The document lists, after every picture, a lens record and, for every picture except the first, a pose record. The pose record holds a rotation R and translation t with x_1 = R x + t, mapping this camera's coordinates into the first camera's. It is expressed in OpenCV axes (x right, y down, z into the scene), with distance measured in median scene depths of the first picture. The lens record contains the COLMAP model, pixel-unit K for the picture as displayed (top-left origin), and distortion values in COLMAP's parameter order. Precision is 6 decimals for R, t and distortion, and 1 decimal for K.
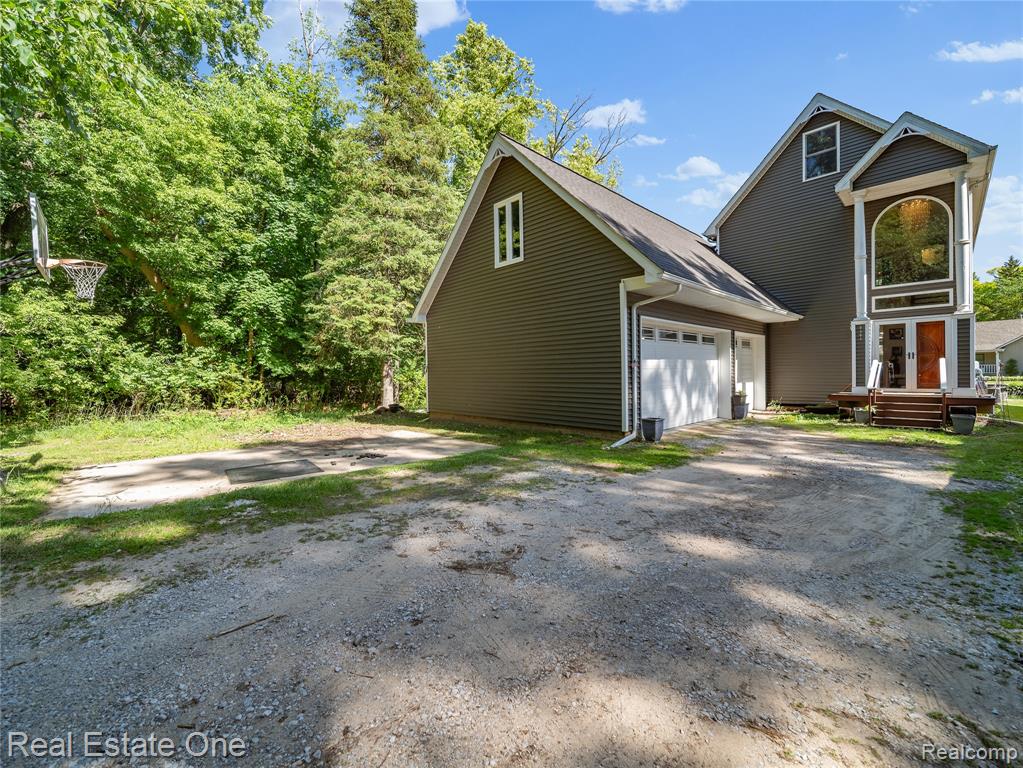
lens RADIAL K [[413.0, 0, 511.5], [0, 413.0, 384.0], [0, 0, 1]] dist [0.001027, -0.001142]
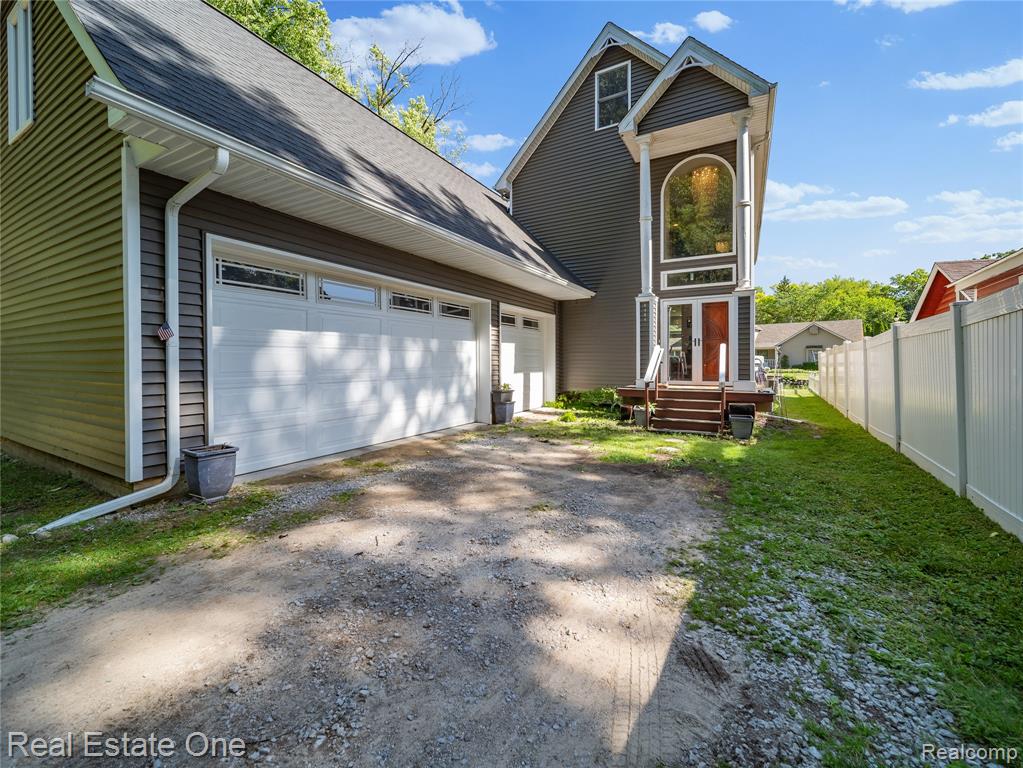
lens RADIAL K [[405.9, 0, 514.6], [0, 405.9, 372.9], [0, 0, 1]] dist [-0.000653, -0.000516]
pose [[0.956934, 0.005115, 0.290262, 0.366263], [-0.004406, 0.999986, -0.003096, -0.001298], [-0.290274, 0.001683, 0.956942, 0.310947]]
